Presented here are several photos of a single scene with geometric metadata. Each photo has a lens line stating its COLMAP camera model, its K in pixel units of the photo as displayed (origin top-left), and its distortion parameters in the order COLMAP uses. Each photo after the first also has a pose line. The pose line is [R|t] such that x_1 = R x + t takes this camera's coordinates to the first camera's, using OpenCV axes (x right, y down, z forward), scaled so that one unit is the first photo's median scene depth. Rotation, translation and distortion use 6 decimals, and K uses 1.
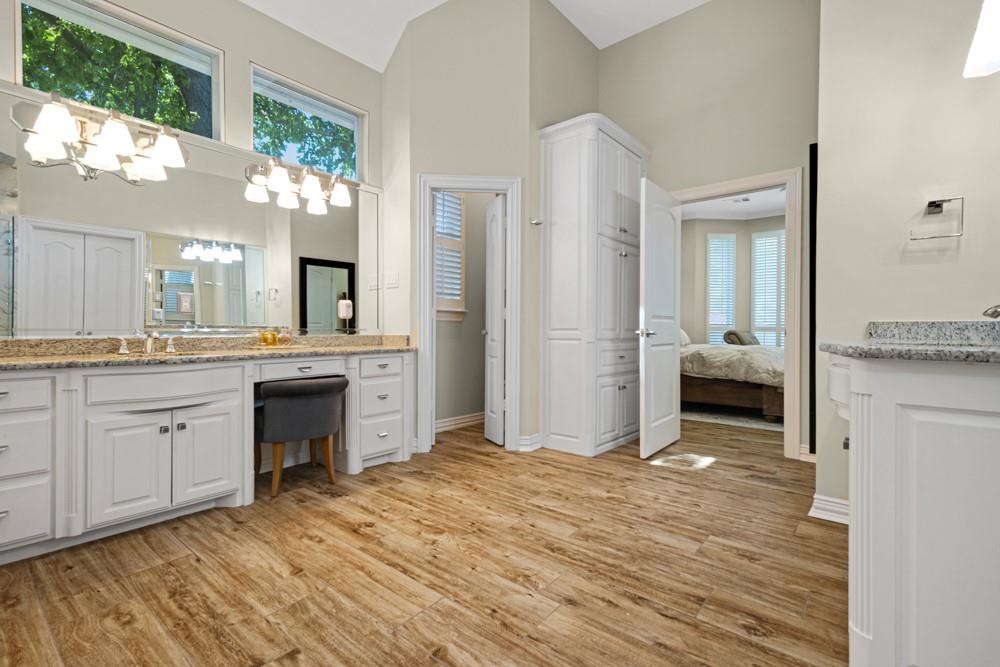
lens RADIAL K [[459.8, 0, 499.4], [0, 459.8, 326.8], [0, 0, 1]] dist [-0.002512, -0.004174]
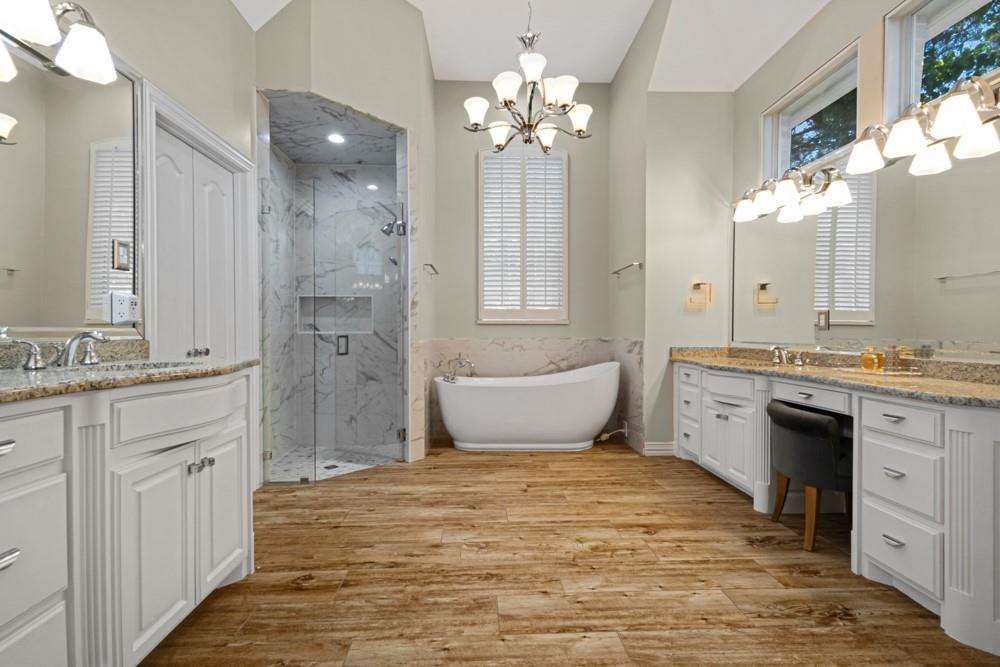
lens RADIAL K [[459.8, 0, 500.9], [0, 459.8, 335.6], [0, 0, 1]] dist [-0.002512, -0.004174]
pose [[-0.738882, 0.006139, -0.673806, 0.757495], [-0.001462, 0.999942, 0.010714, -0.035368], [0.673833, 0.008902, -0.738830, 1.732792]]
